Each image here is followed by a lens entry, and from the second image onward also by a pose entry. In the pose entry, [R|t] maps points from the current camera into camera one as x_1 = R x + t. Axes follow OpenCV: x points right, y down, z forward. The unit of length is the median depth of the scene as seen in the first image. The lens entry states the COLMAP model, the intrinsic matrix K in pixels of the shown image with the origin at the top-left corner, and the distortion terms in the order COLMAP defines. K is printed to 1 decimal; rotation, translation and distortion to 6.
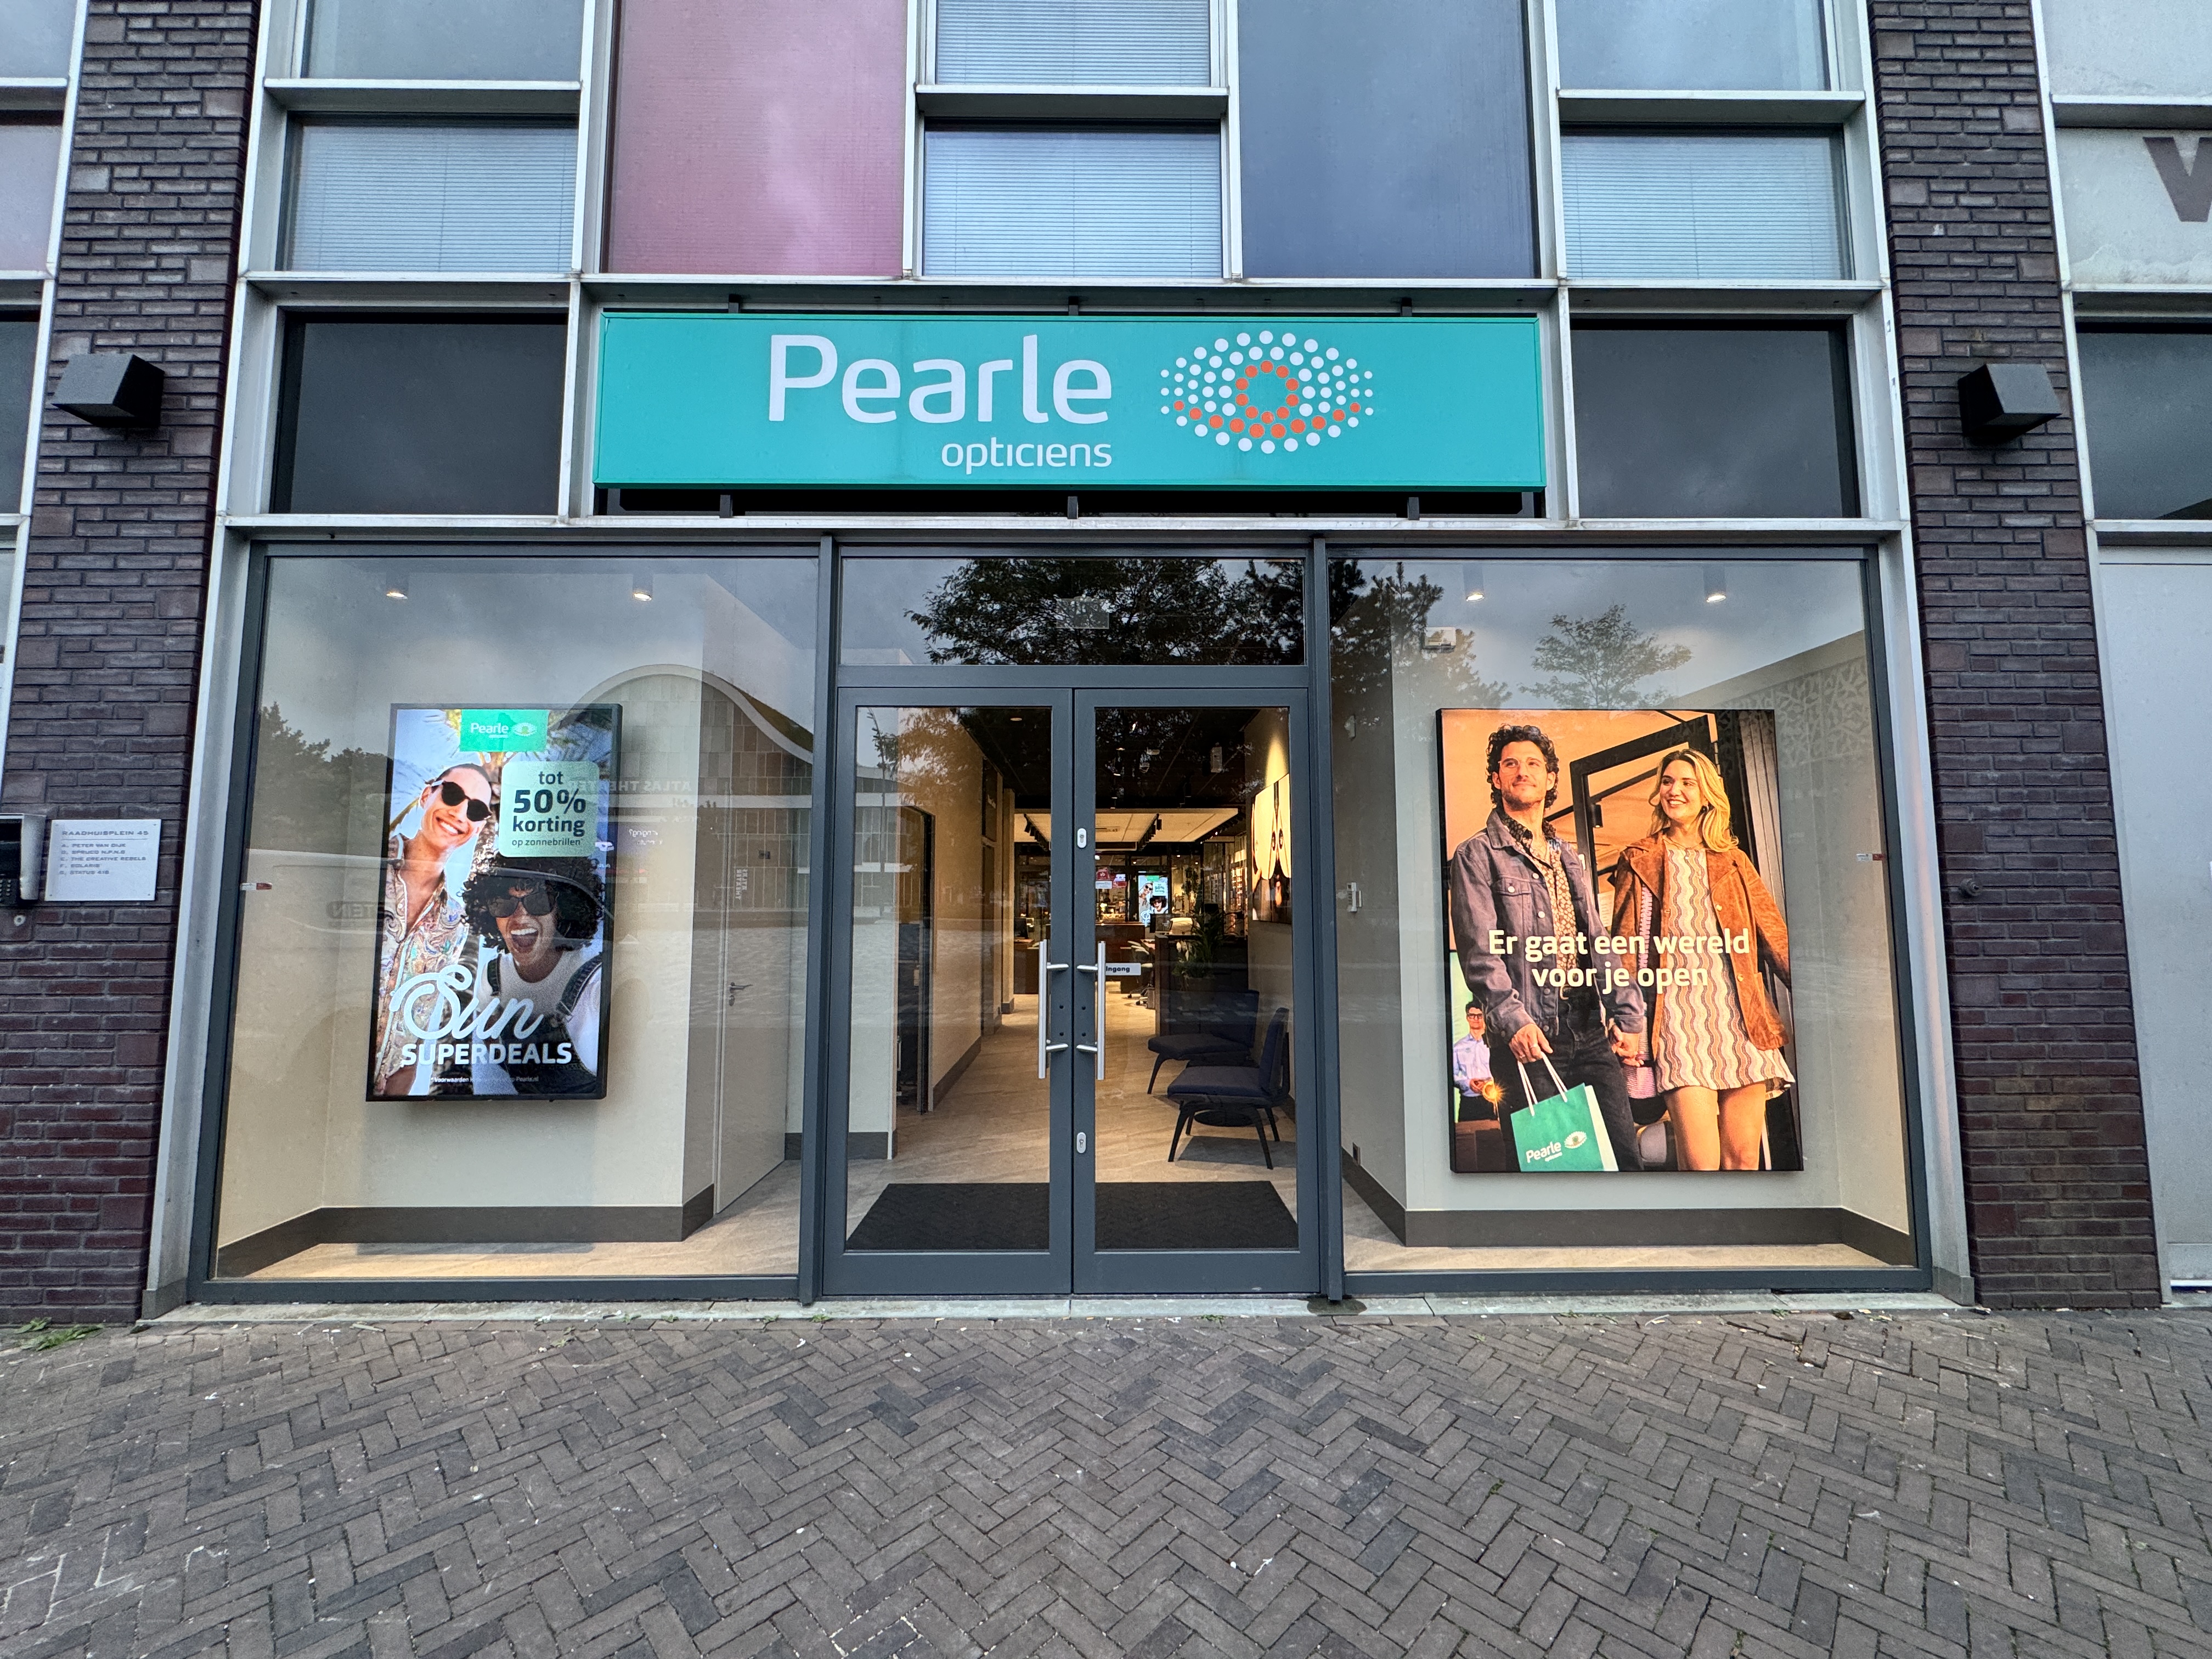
lens RADIAL K [[879.0, 0, 1107.9], [0, 879.0, 825.8], [0, 0, 1]] dist [-0.003407, 0.000290]
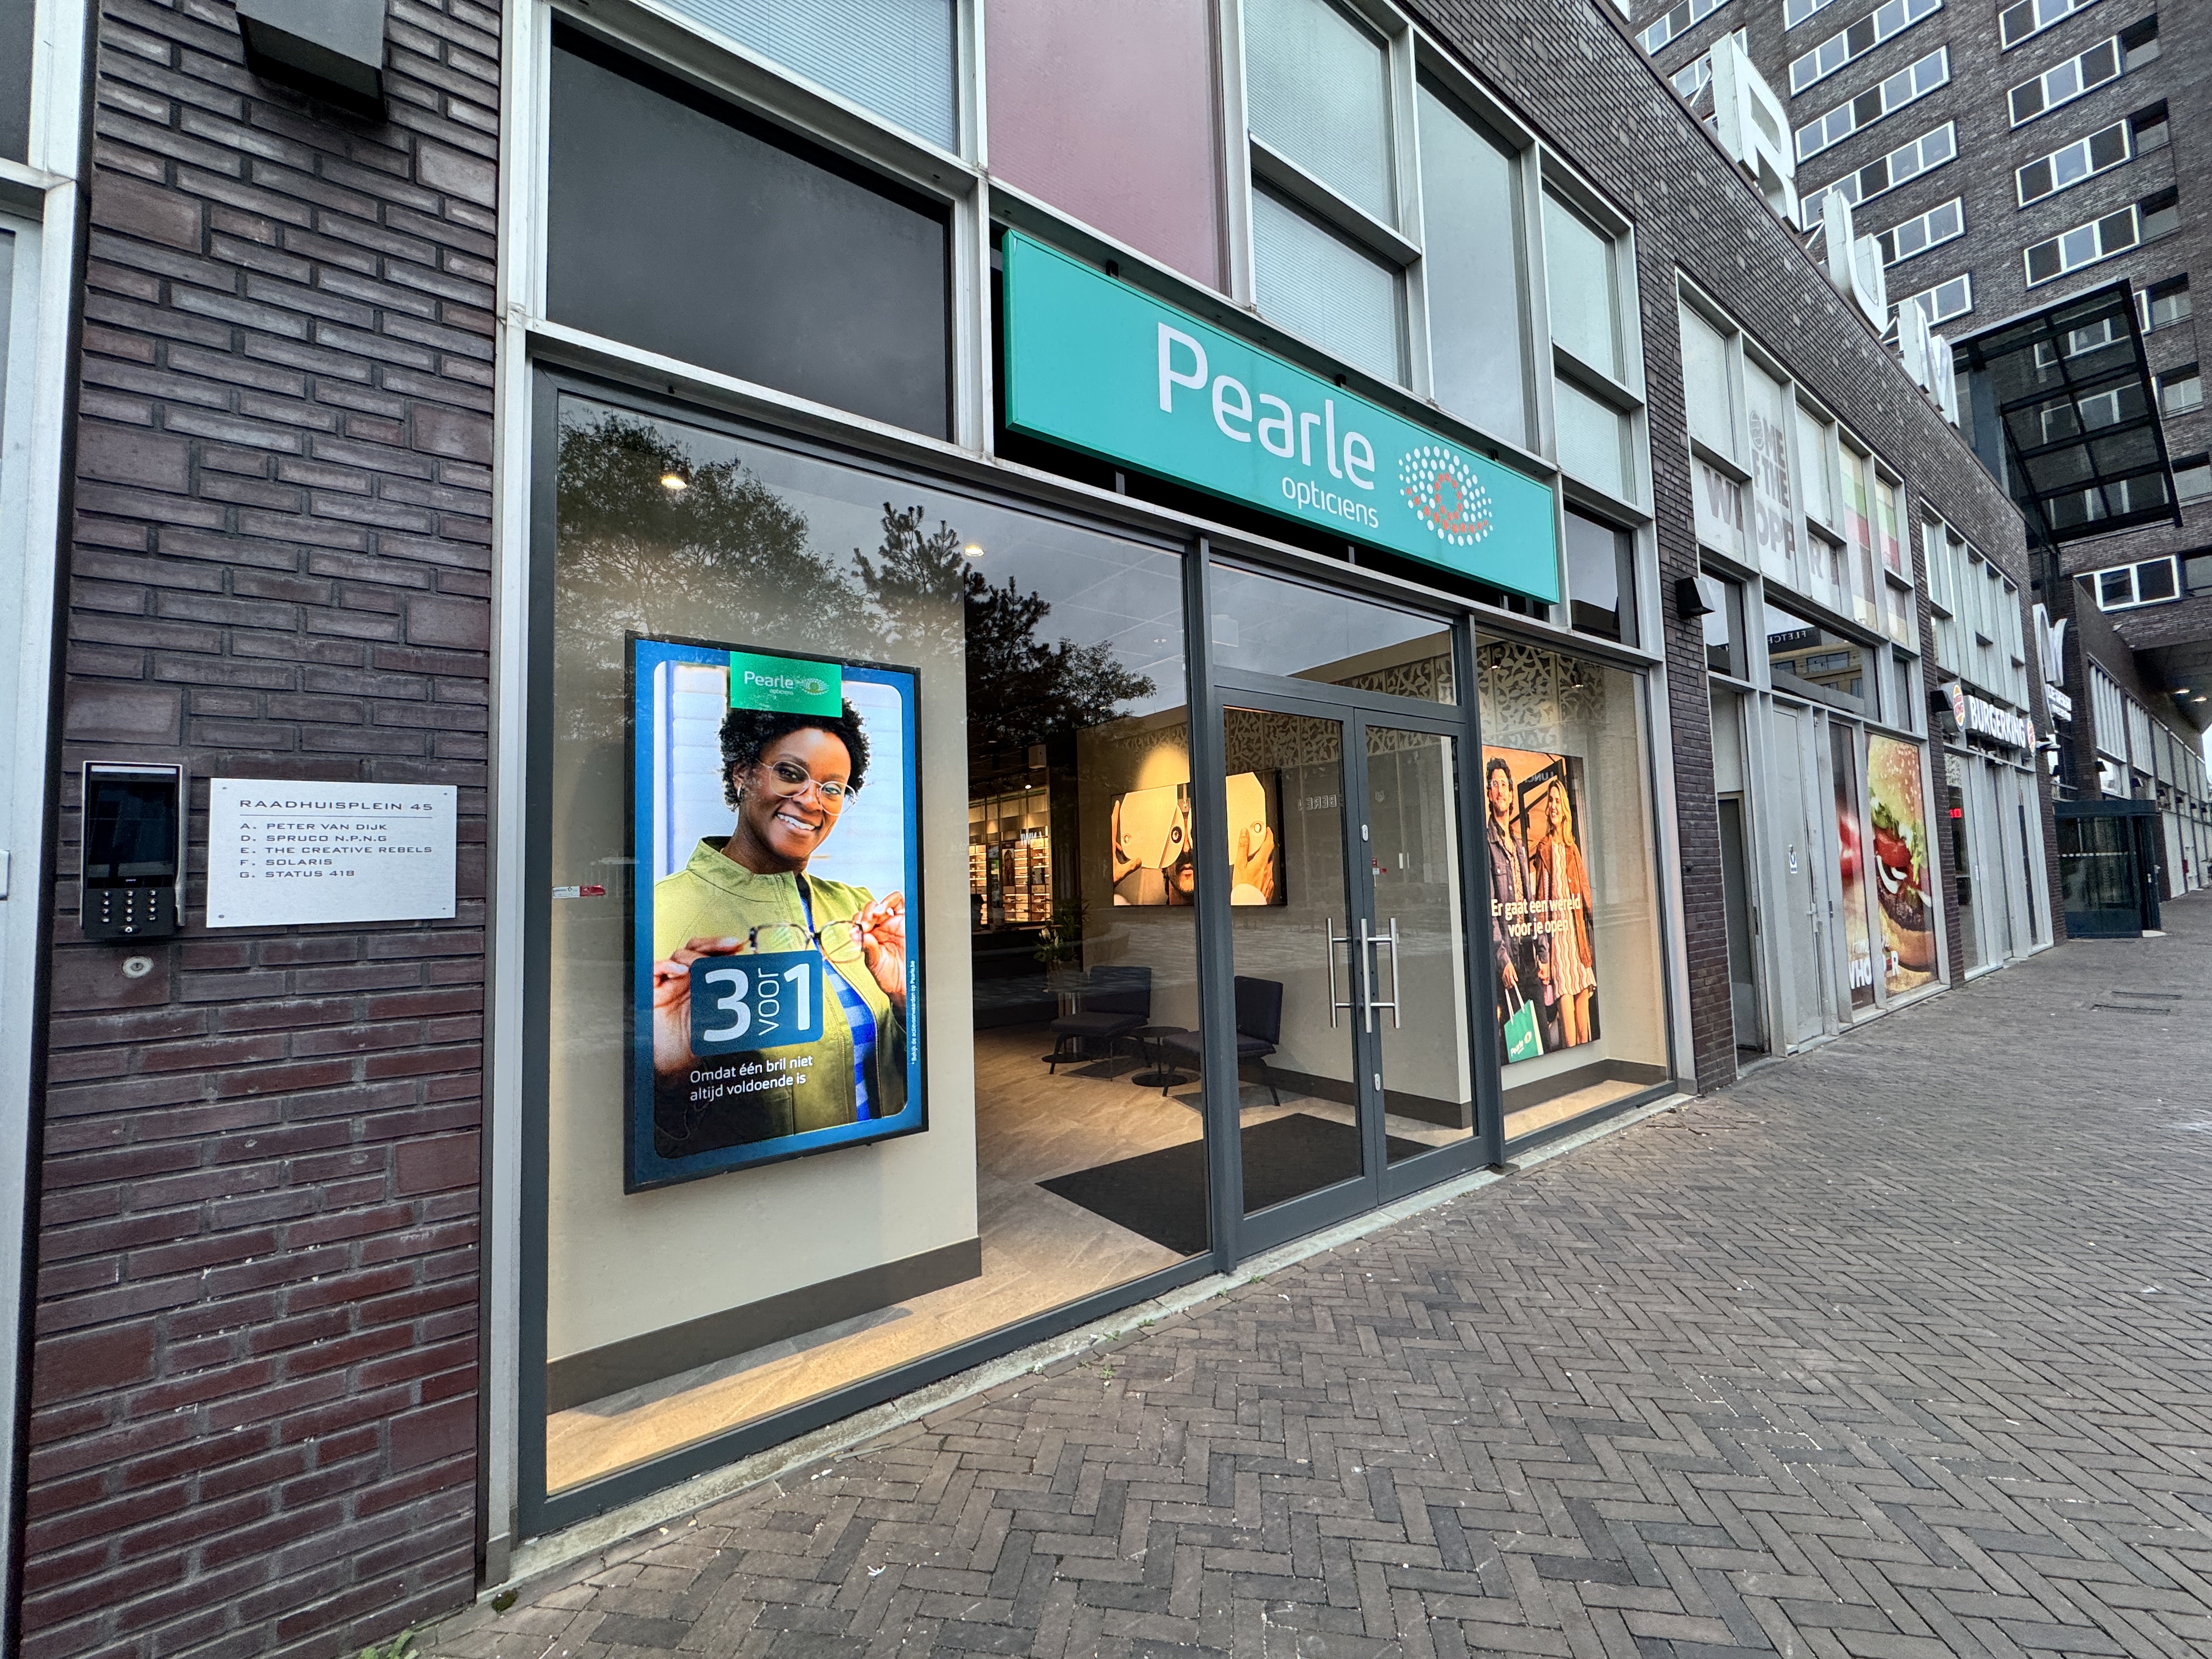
lens RADIAL K [[879.0, 0, 1107.9], [0, 879.0, 825.8], [0, 0, 1]] dist [-0.003407, 0.000290]
pose [[0.812274, 0.015997, 0.583056, -0.931088], [-0.021325, 0.999770, 0.002279, 0.008424], [-0.582886, -0.014284, 0.812429, 0.204039]]
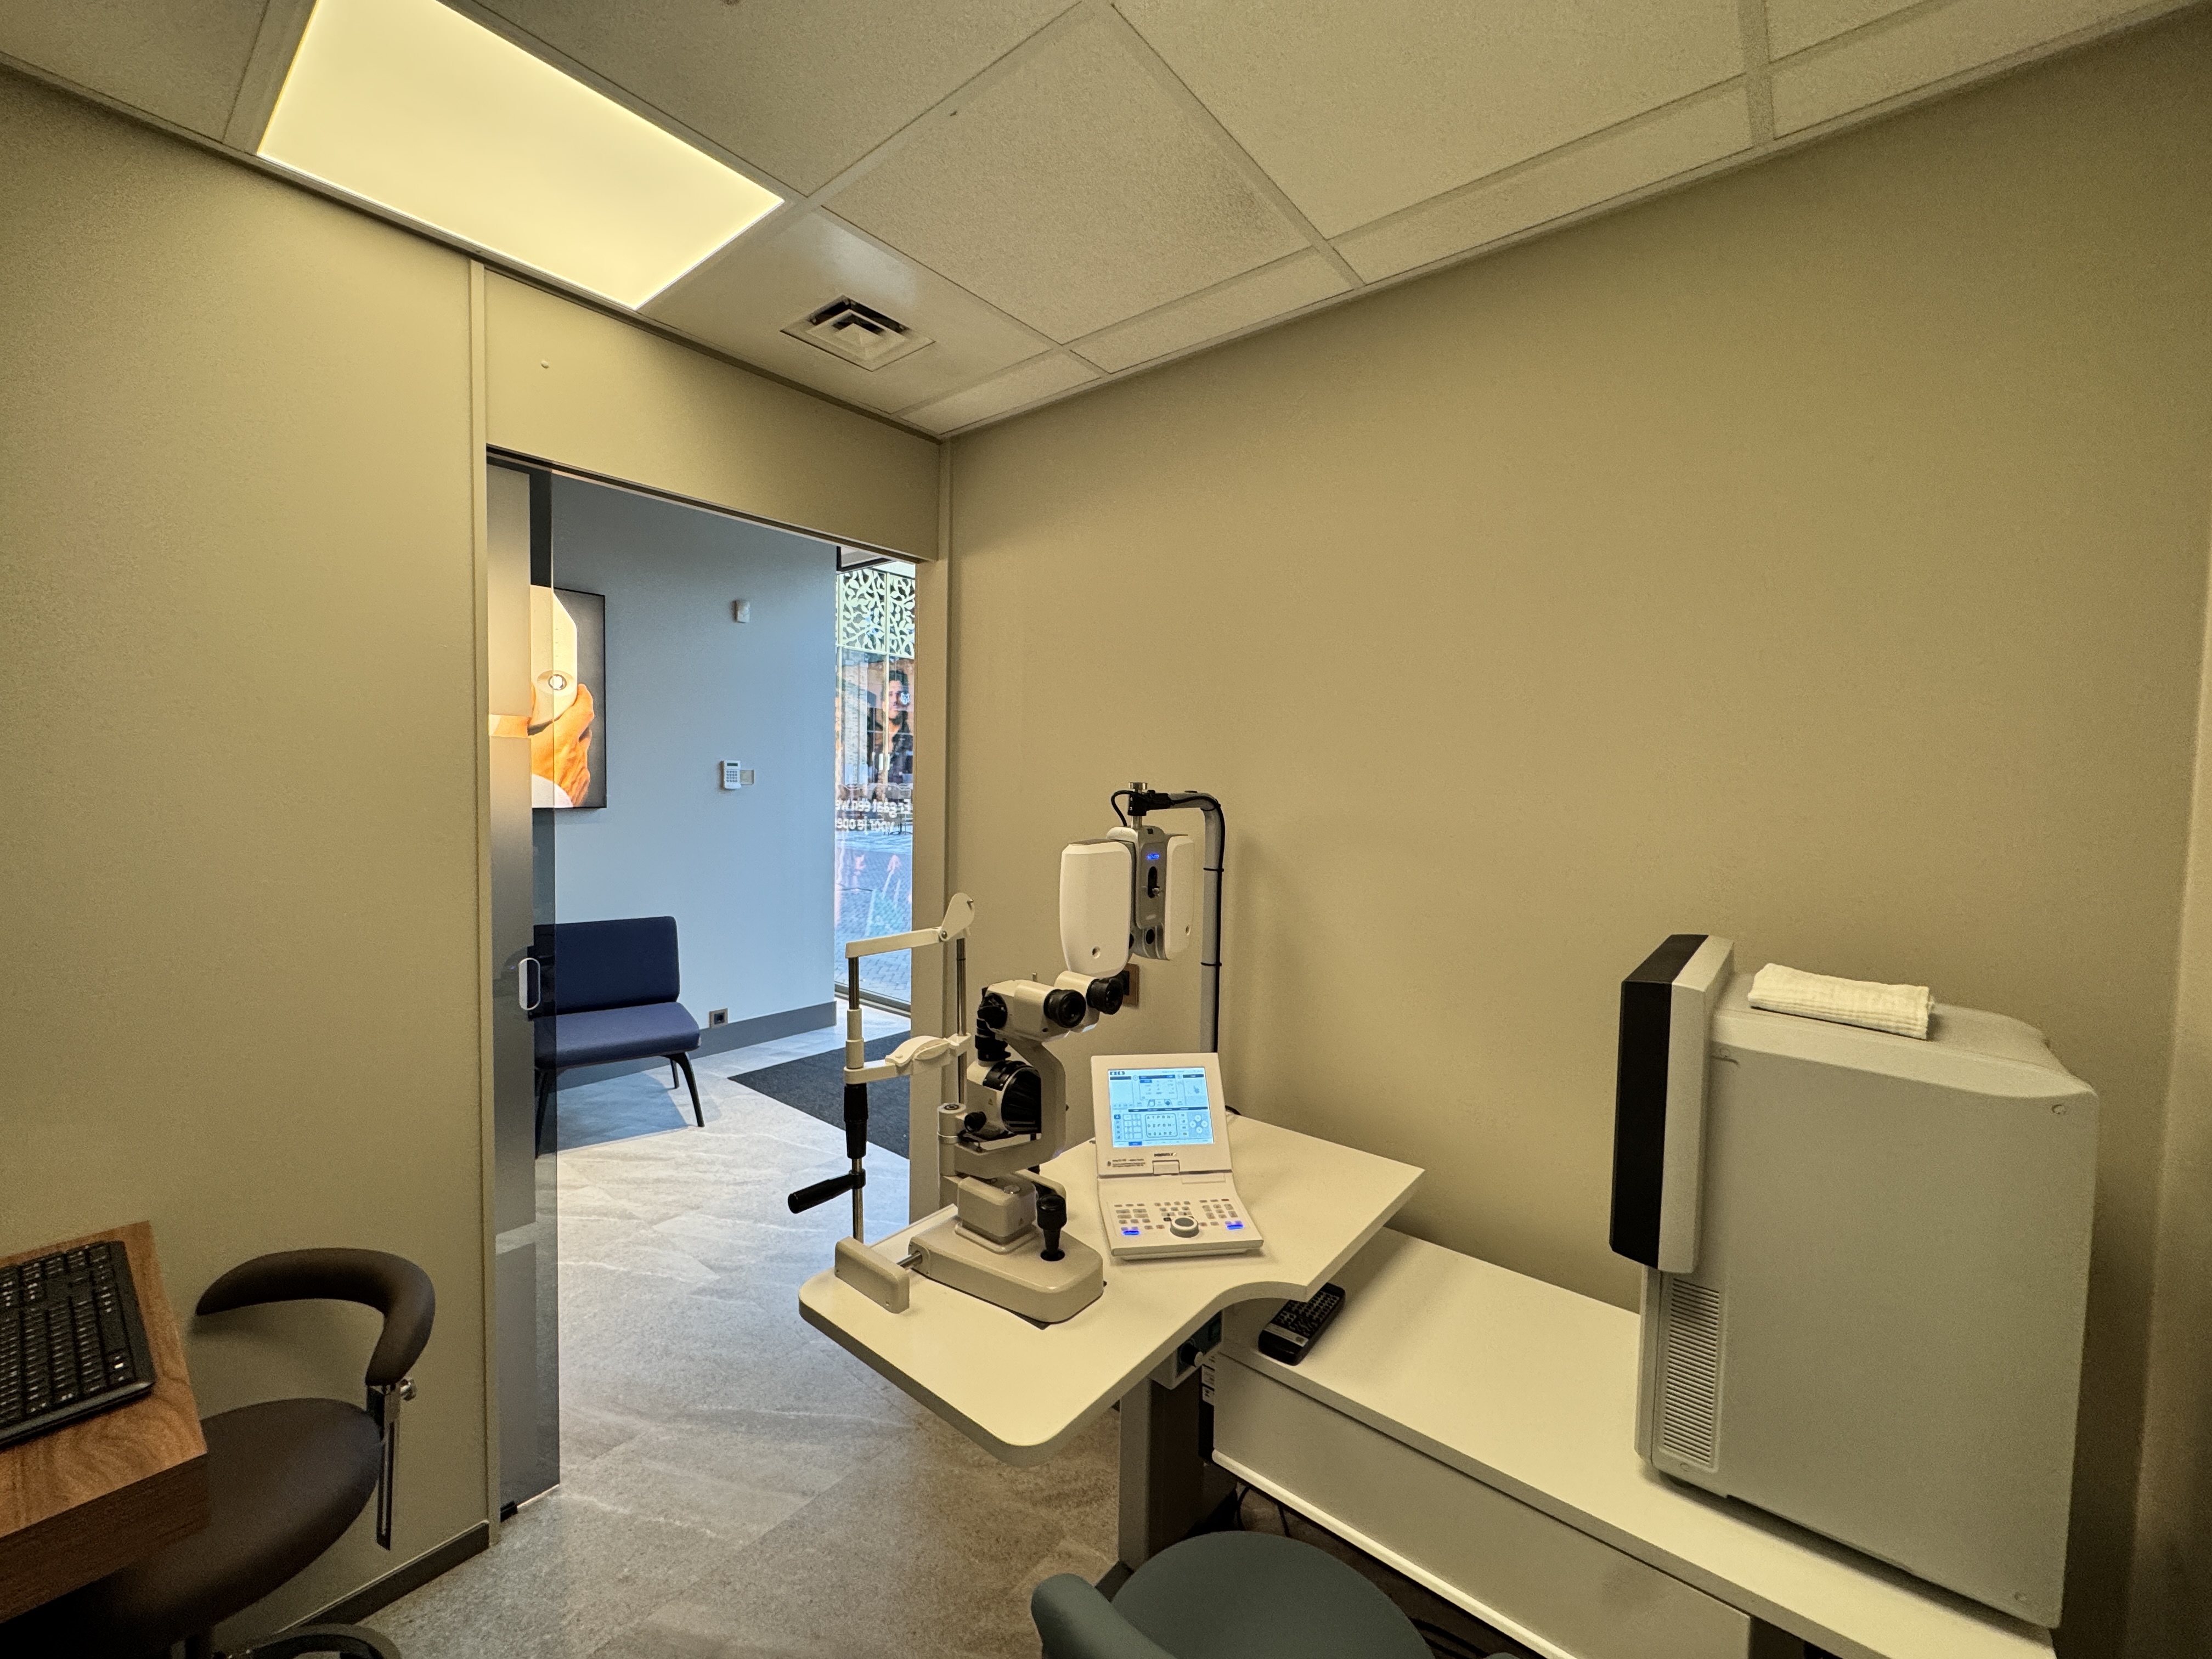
lens RADIAL K [[887.2, 0, 1106.3], [0, 887.2, 824.1], [0, 0, 1]] dist [0.000477, 0.000221]
pose [[-0.768093, -0.040777, 0.639039, -0.881528], [-0.068711, 0.997457, -0.018940, 0.156278], [-0.636641, -0.058456, -0.768941, 1.835364]]
